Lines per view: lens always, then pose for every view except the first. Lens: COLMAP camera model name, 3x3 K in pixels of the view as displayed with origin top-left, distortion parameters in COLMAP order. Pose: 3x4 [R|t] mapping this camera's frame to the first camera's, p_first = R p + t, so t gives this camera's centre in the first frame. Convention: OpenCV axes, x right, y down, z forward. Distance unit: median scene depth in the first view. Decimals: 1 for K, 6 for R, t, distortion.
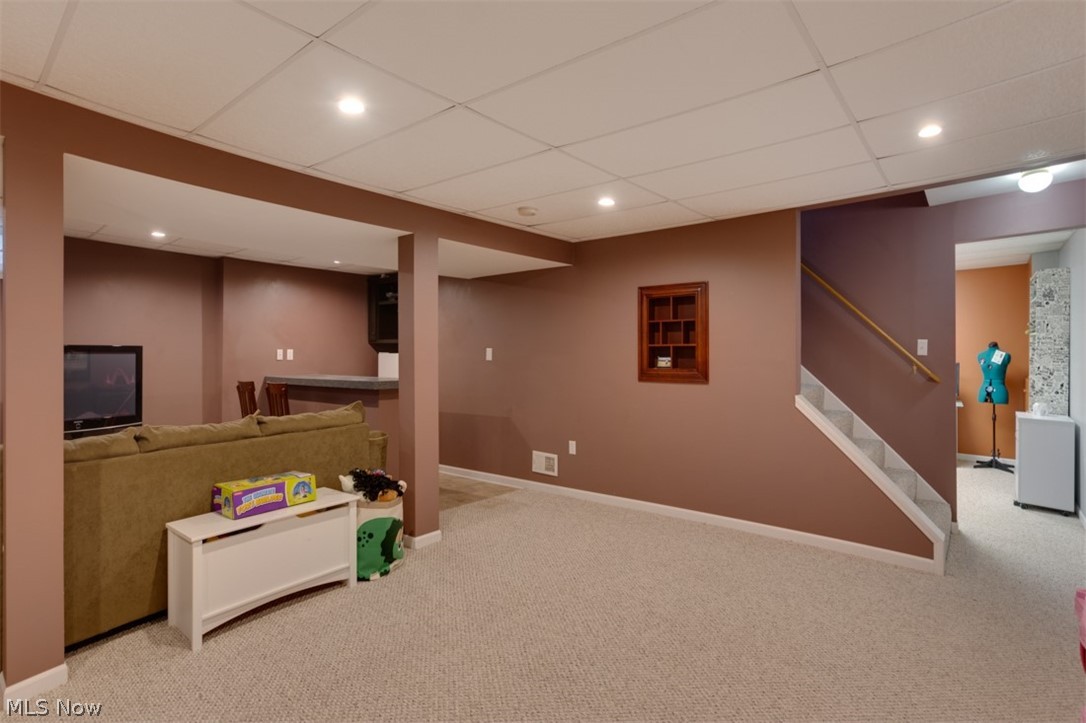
lens RADIAL K [[490.9, 0, 542.4], [0, 490.9, 354.6], [0, 0, 1]] dist [0.000078, 0.000194]
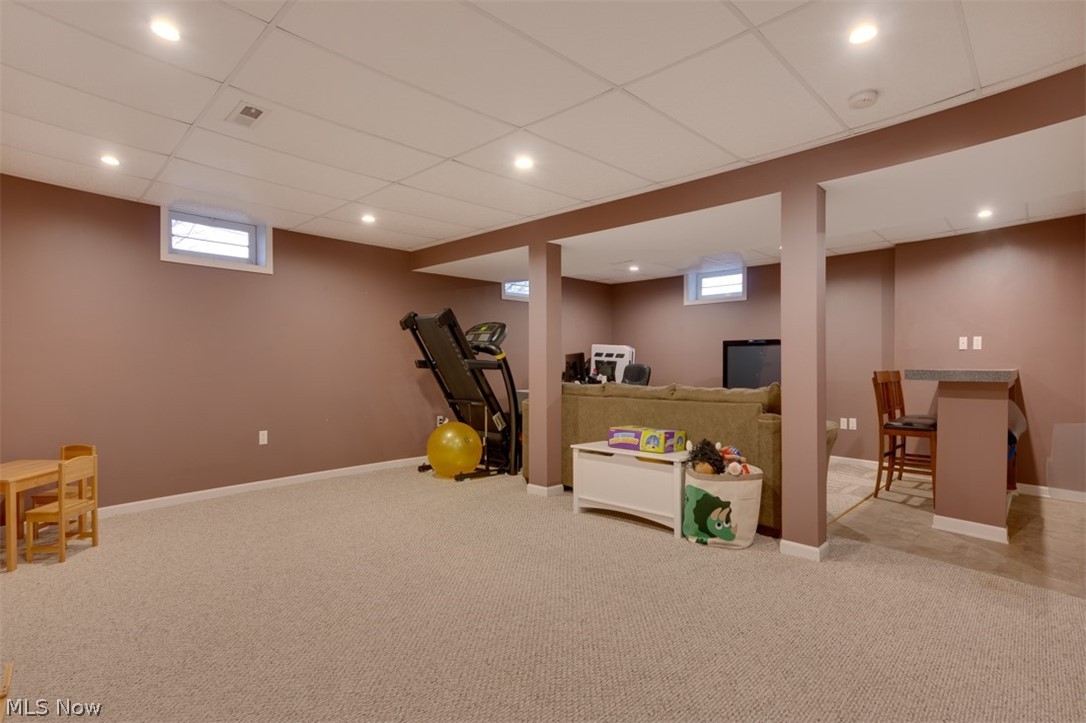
lens RADIAL K [[509.3, 0, 543.0], [0, 509.3, 361.5], [0, 0, 1]] dist [0.000083, 0.092438]
pose [[-0.067314, -0.016510, -0.997595, 0.806954], [0.006776, 0.999832, -0.017004, 0.084135], [0.997709, -0.007904, -0.067191, 0.767337]]
